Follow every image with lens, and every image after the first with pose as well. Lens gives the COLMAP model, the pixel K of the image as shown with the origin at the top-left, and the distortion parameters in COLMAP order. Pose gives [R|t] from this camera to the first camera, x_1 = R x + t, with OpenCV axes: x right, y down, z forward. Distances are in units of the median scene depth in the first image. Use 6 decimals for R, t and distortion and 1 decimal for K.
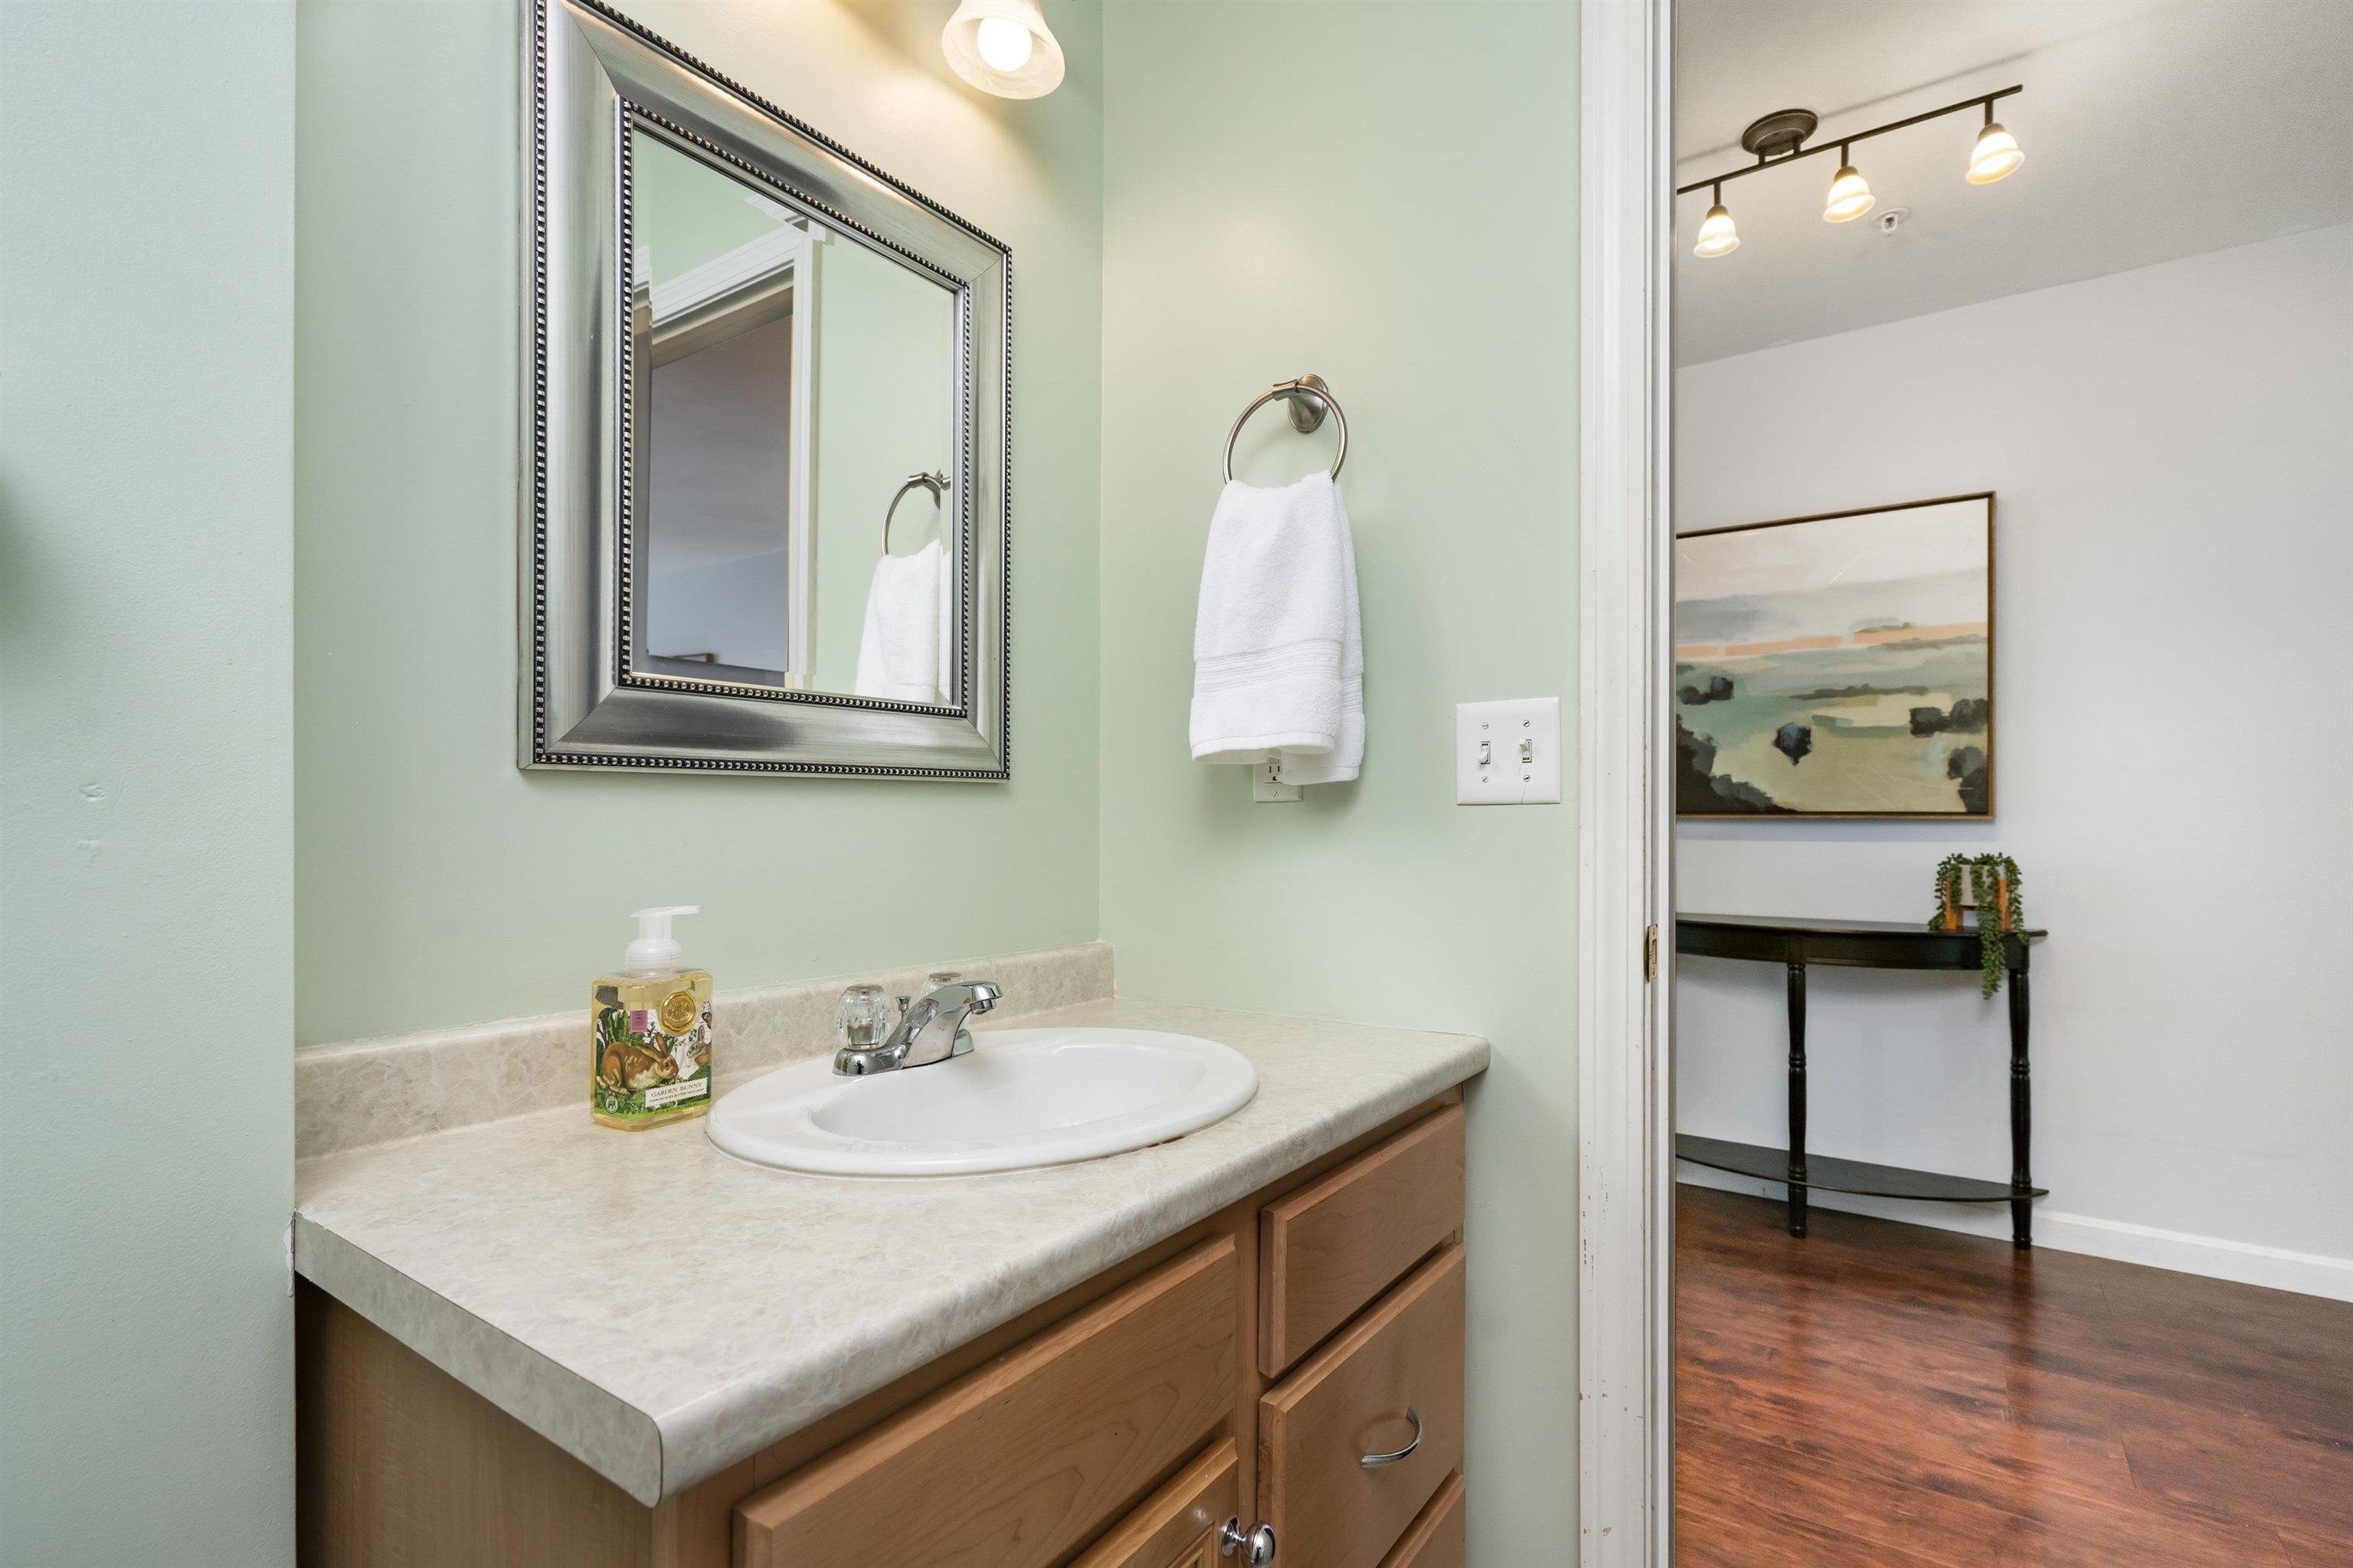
lens RADIAL K [[1096.6, 0, 1181.1], [0, 1096.6, 800.3], [0, 0, 1]] dist [-0.002910, 0.001646]
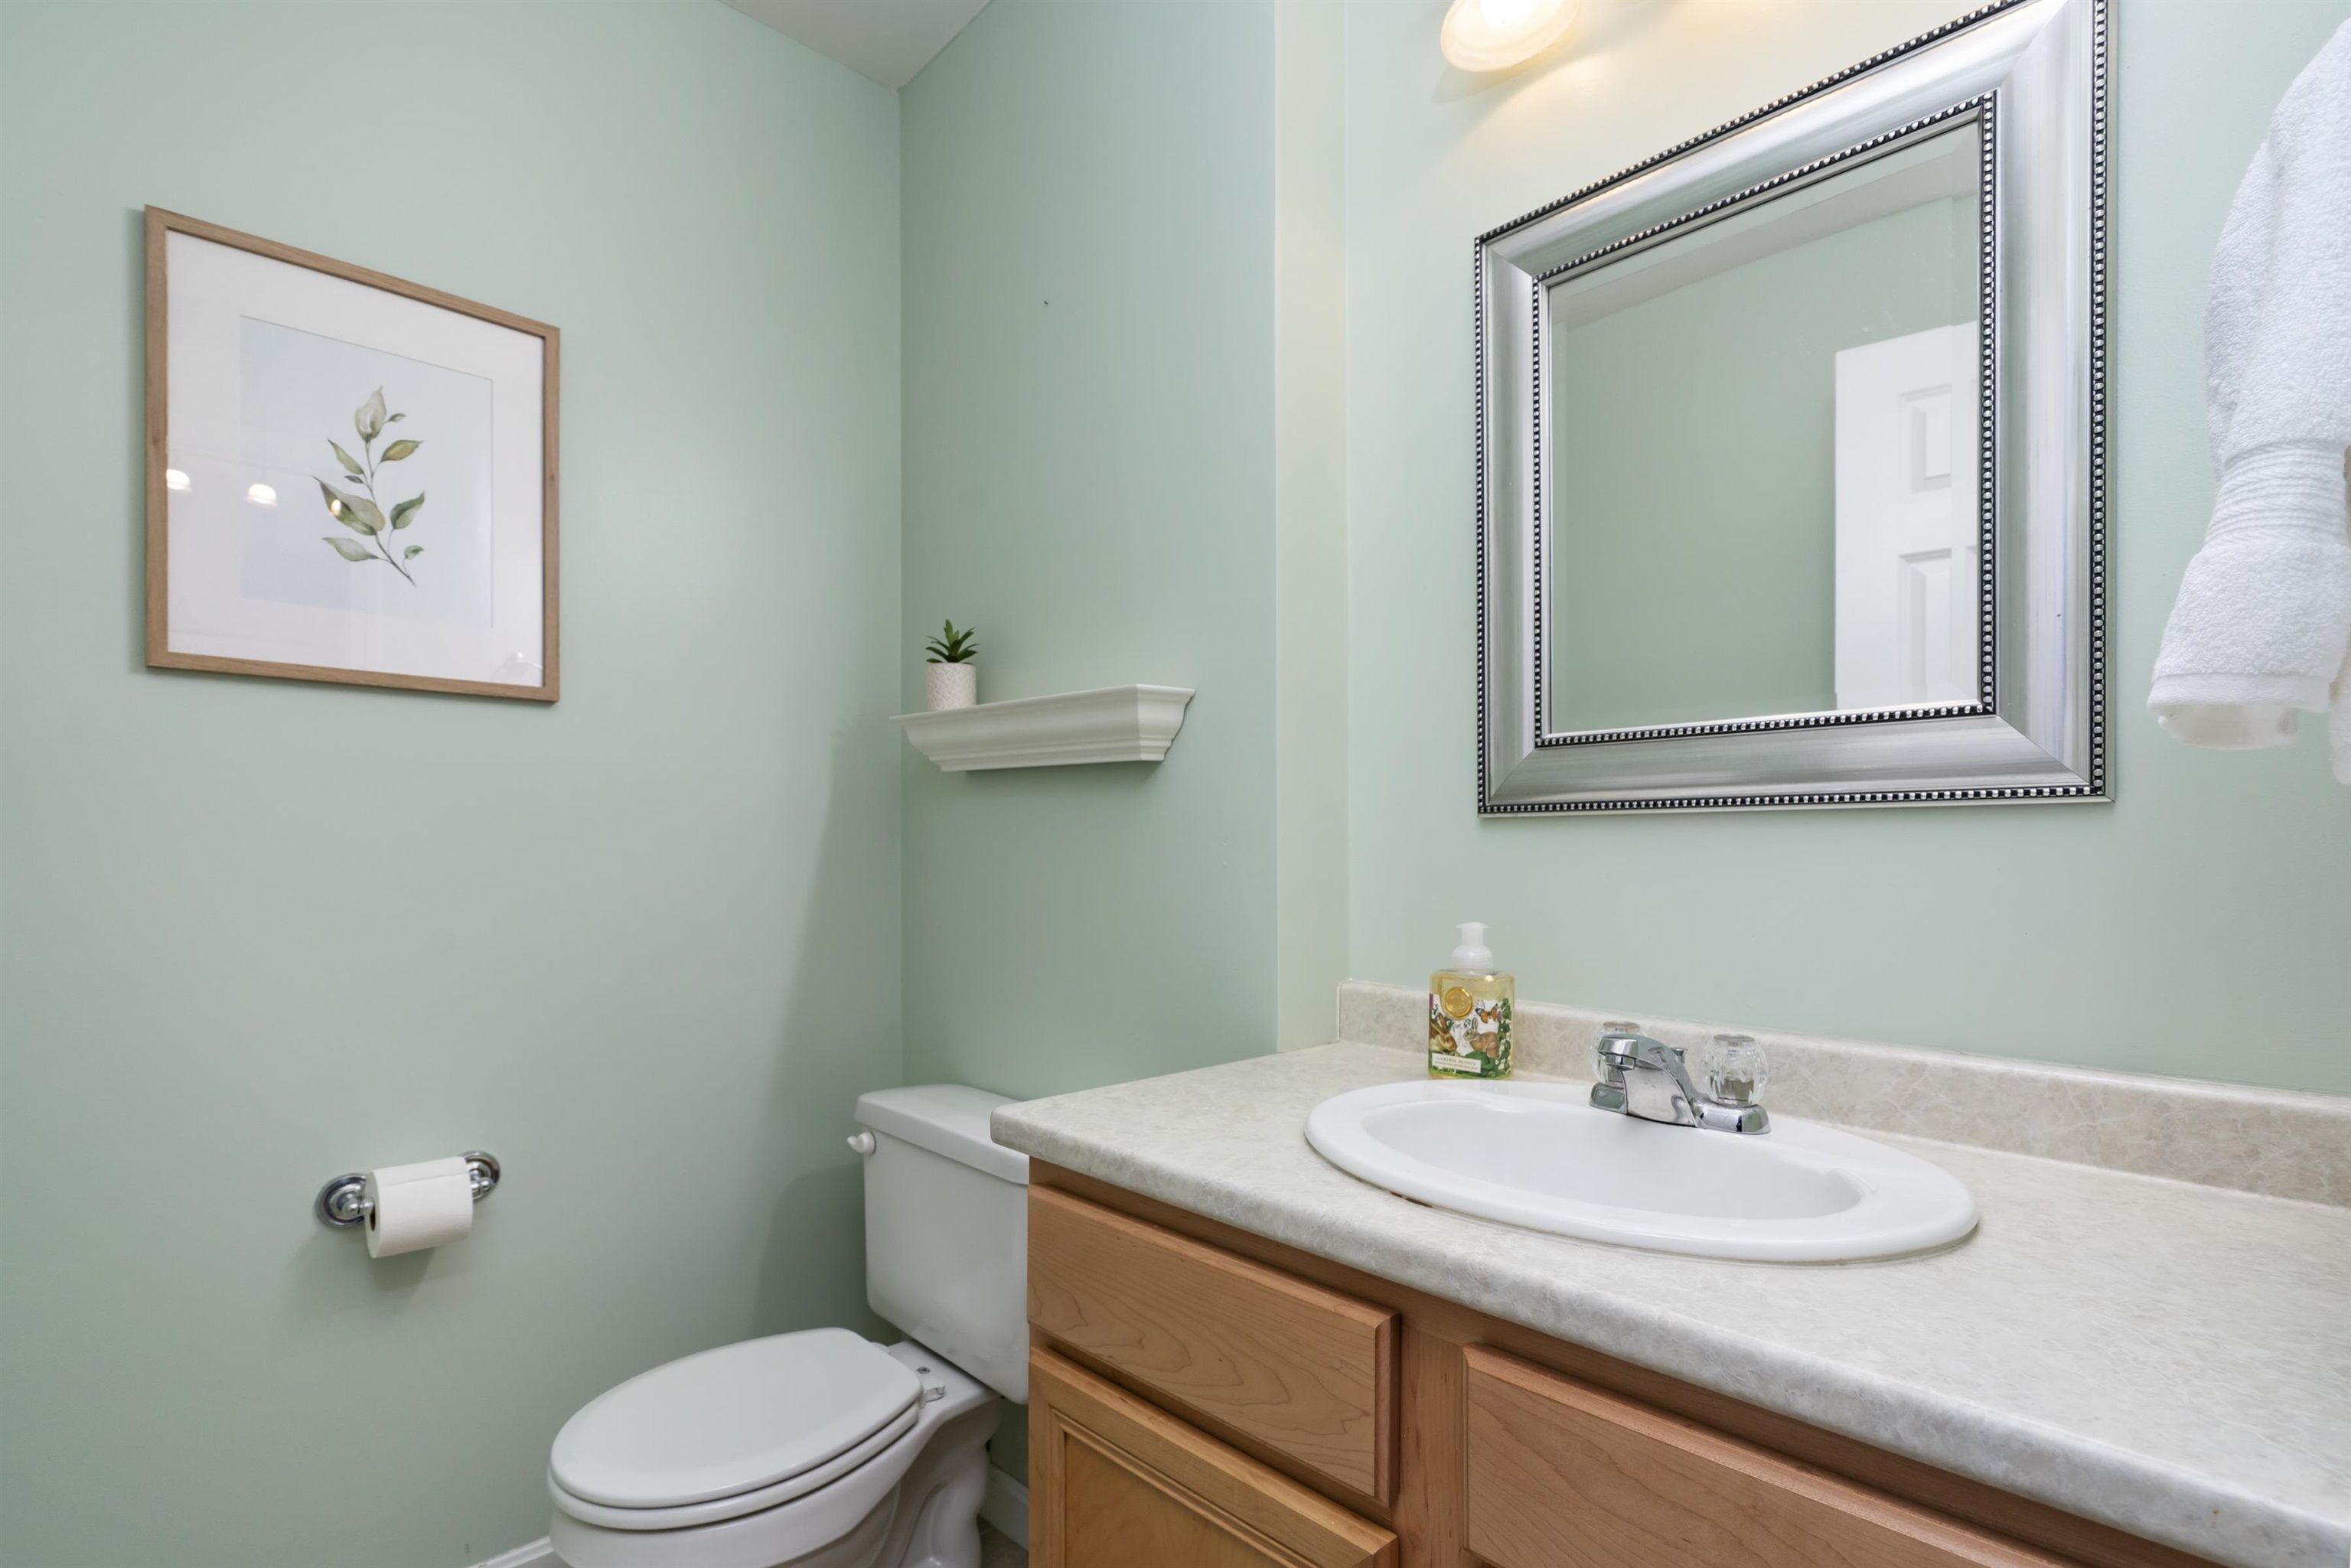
lens RADIAL K [[1095.6, 0, 1171.0], [0, 1095.6, 840.9], [0, 0, 1]] dist [-0.002910, 0.001646]
pose [[-0.183052, -0.004281, -0.983094, 0.888727], [0.013846, 0.999880, -0.006932, 0.005356], [0.983006, -0.014881, -0.182971, 0.907825]]
